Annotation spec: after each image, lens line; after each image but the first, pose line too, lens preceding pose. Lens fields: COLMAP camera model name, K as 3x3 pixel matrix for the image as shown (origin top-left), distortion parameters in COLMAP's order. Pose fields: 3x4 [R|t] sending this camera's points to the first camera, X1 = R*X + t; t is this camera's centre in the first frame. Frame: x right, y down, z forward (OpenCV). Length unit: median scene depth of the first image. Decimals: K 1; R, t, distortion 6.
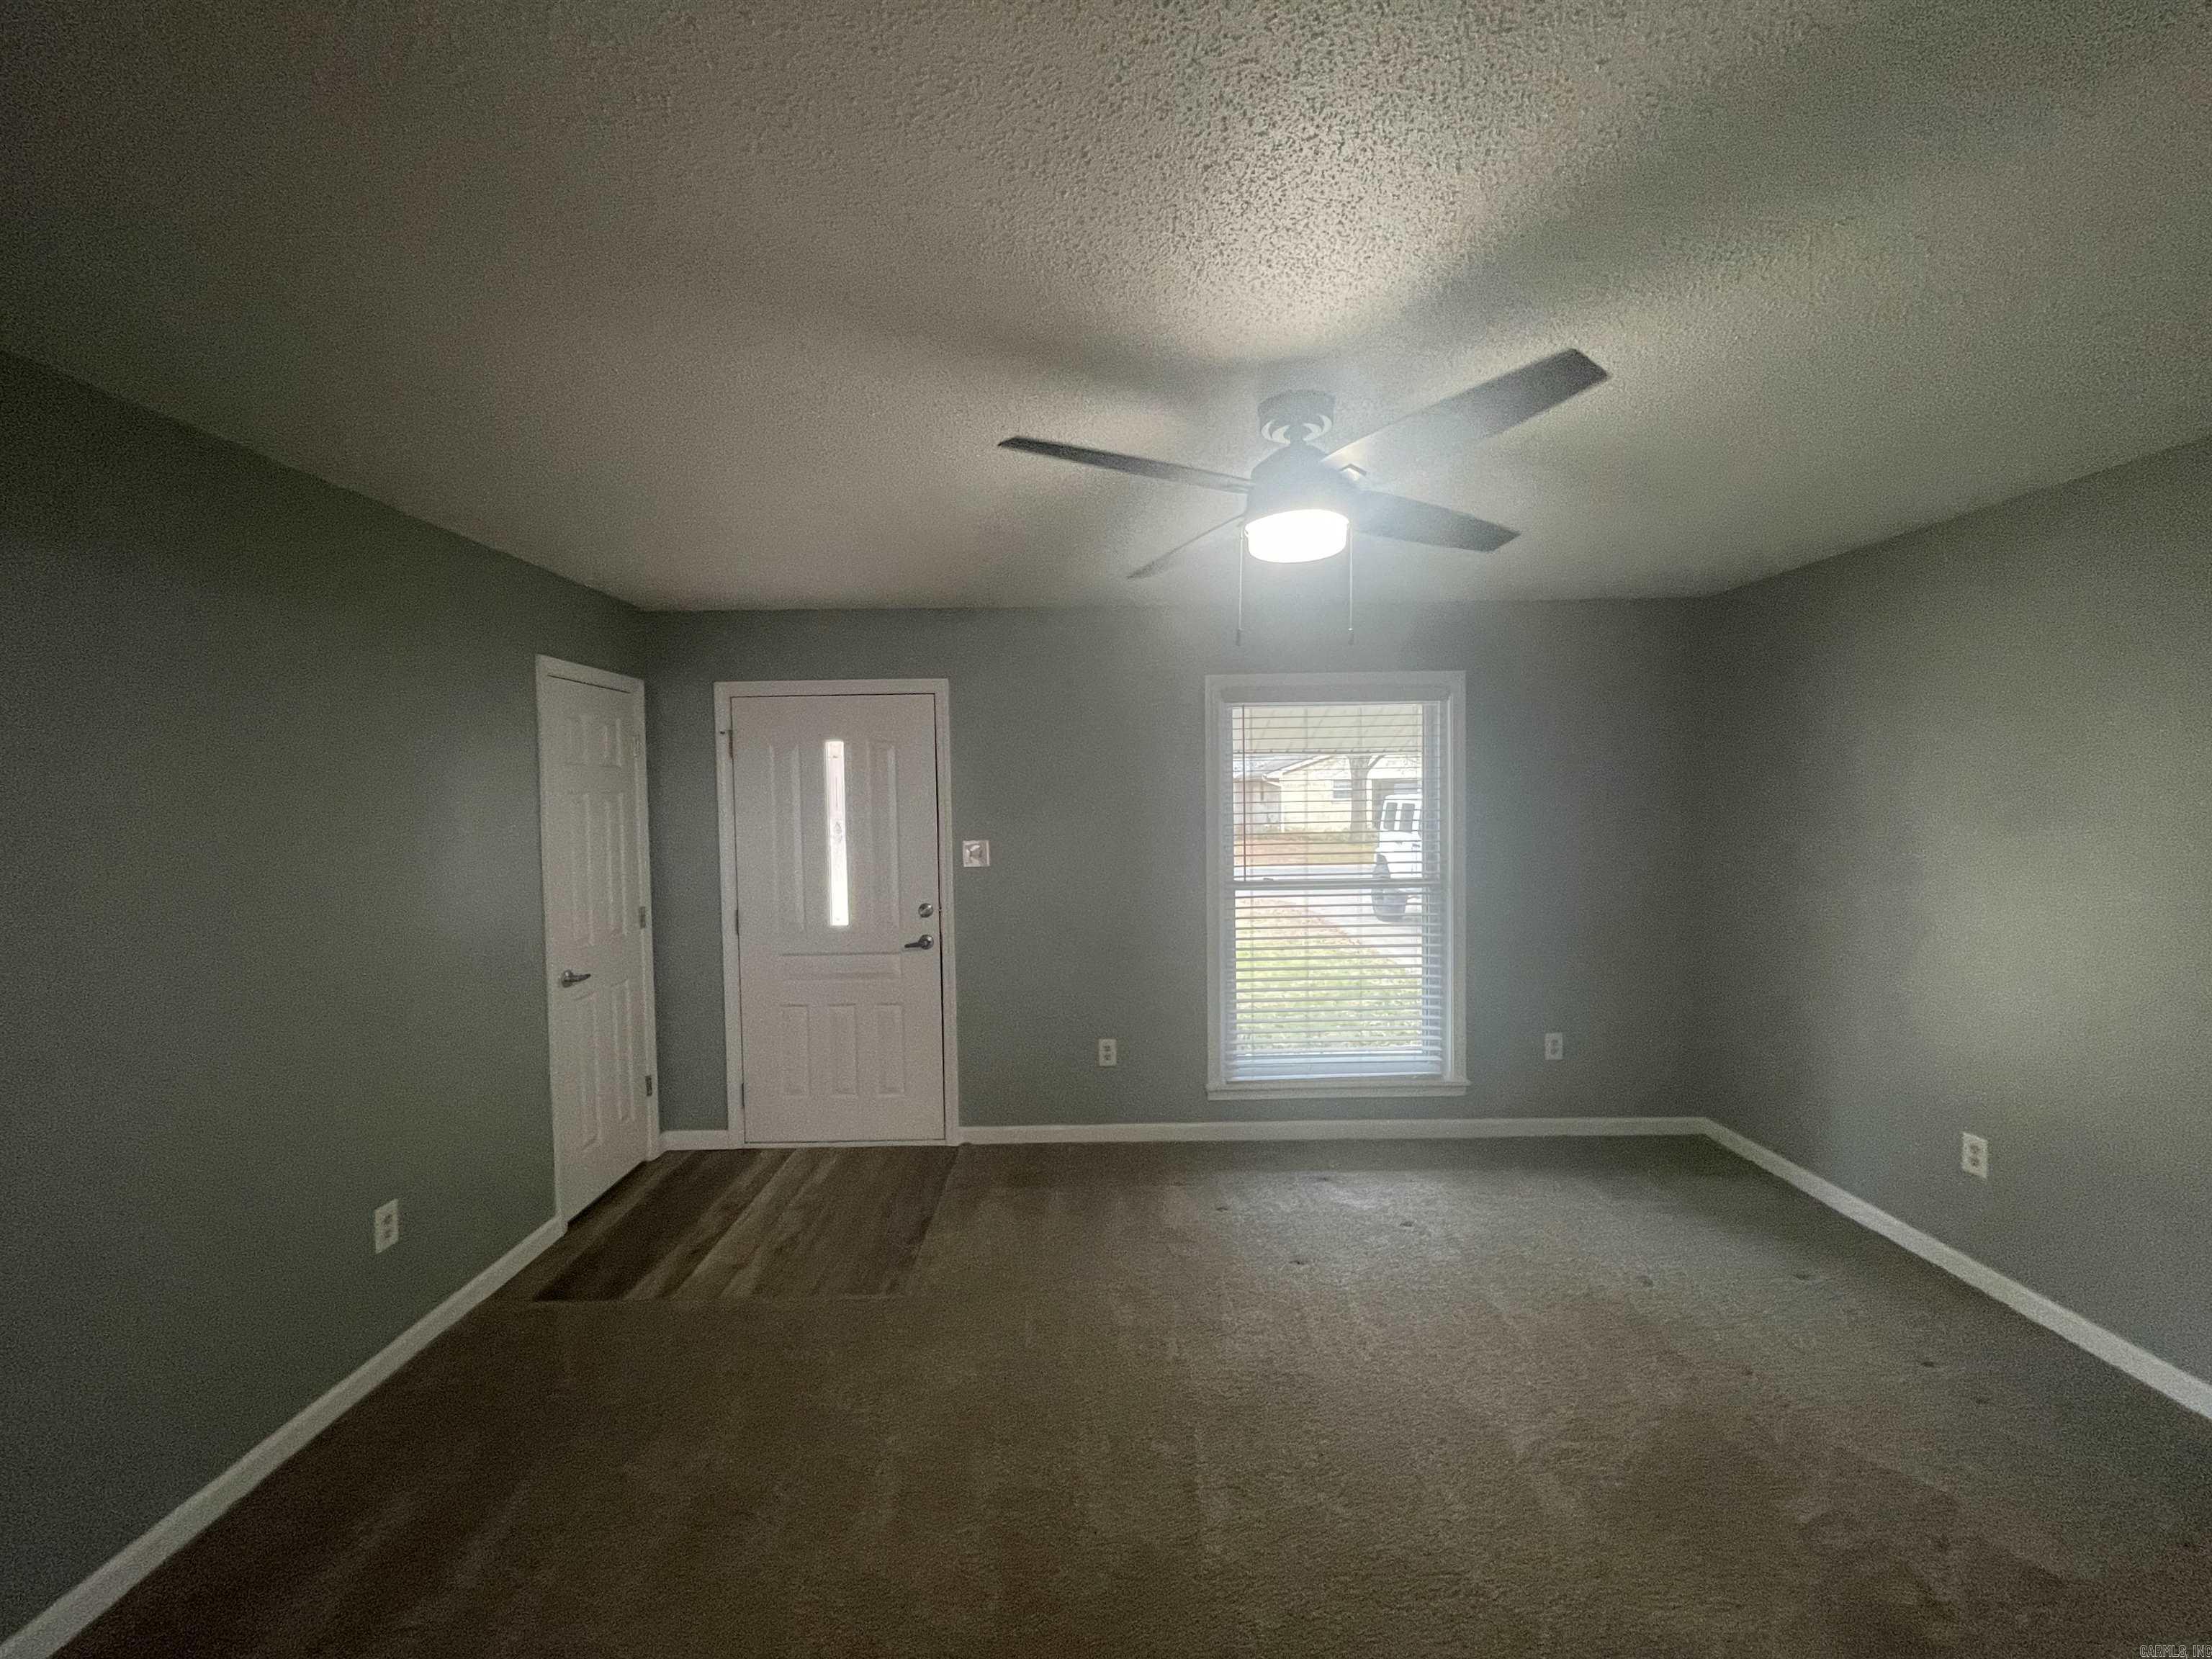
lens RADIAL K [[894.2, 0, 1097.4], [0, 894.2, 833.5], [0, 0, 1]] dist [-0.003911, 0.000166]
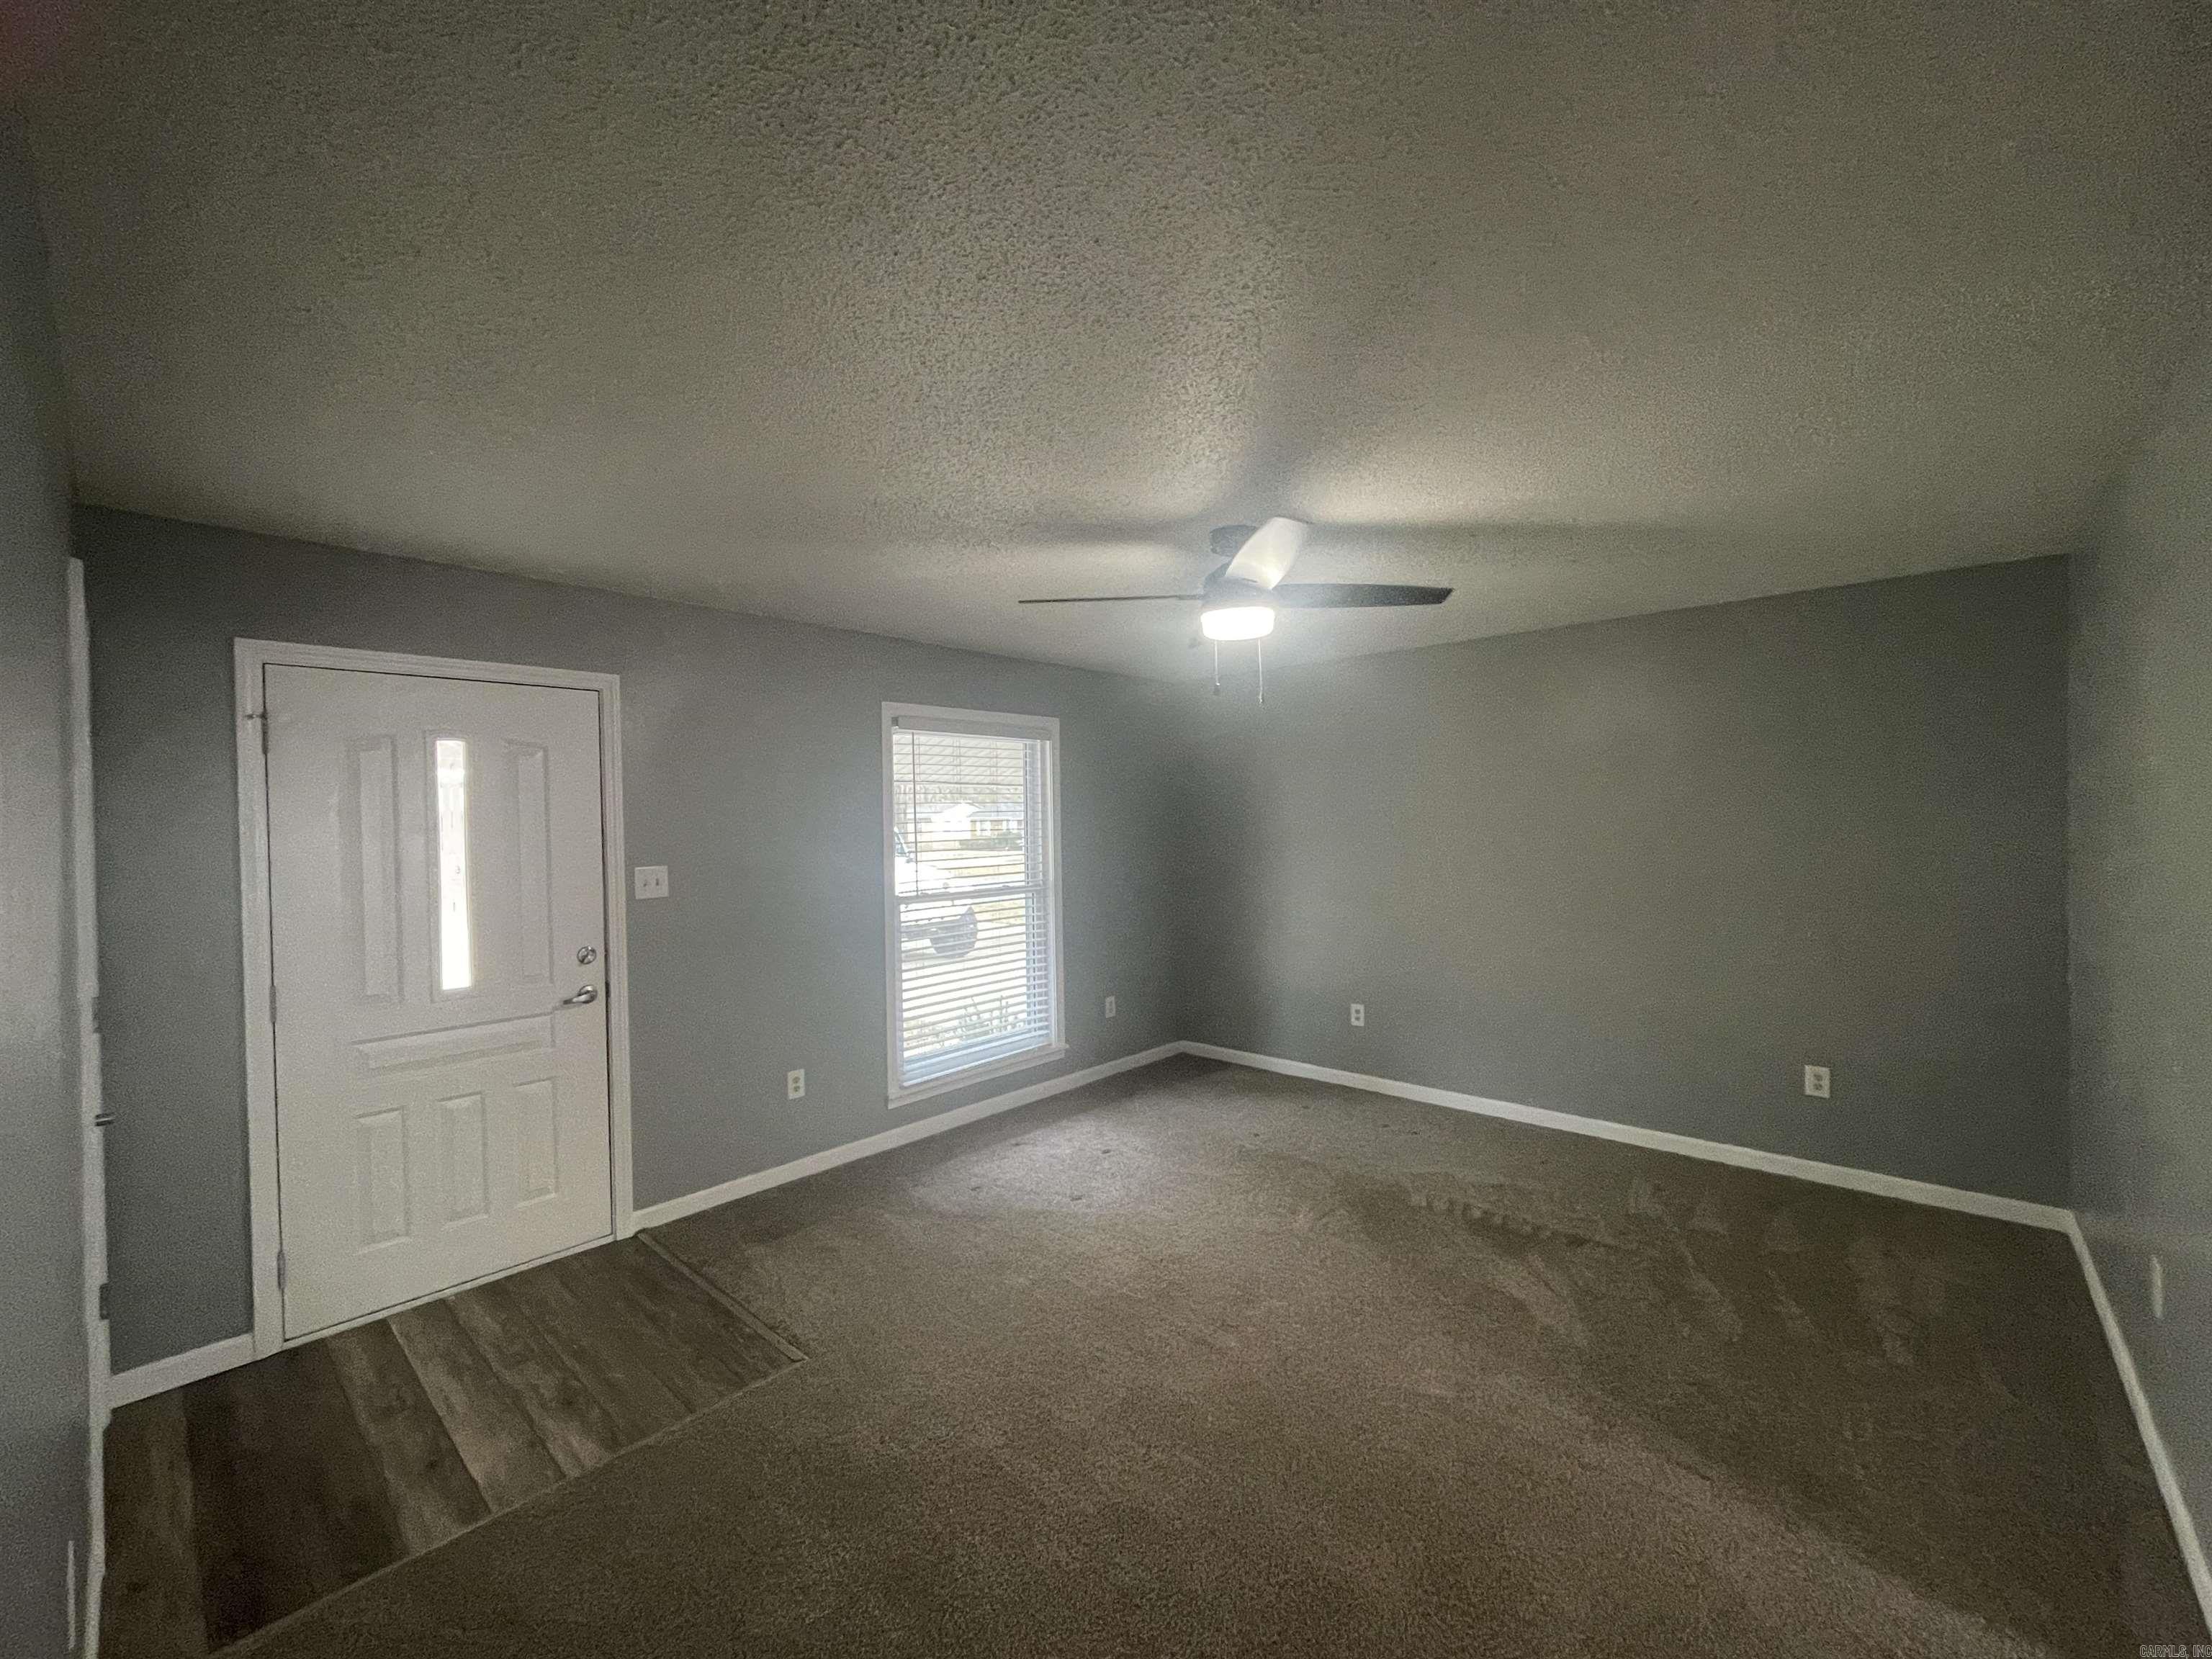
lens RADIAL K [[894.2, 0, 1114.1], [0, 894.2, 826.3], [0, 0, 1]] dist [-0.003911, 0.000166]
pose [[0.672367, -0.003045, 0.740212, -0.472667], [0.037873, 0.998823, -0.030294, 0.012061], [-0.739248, 0.048403, 0.671691, 0.095755]]
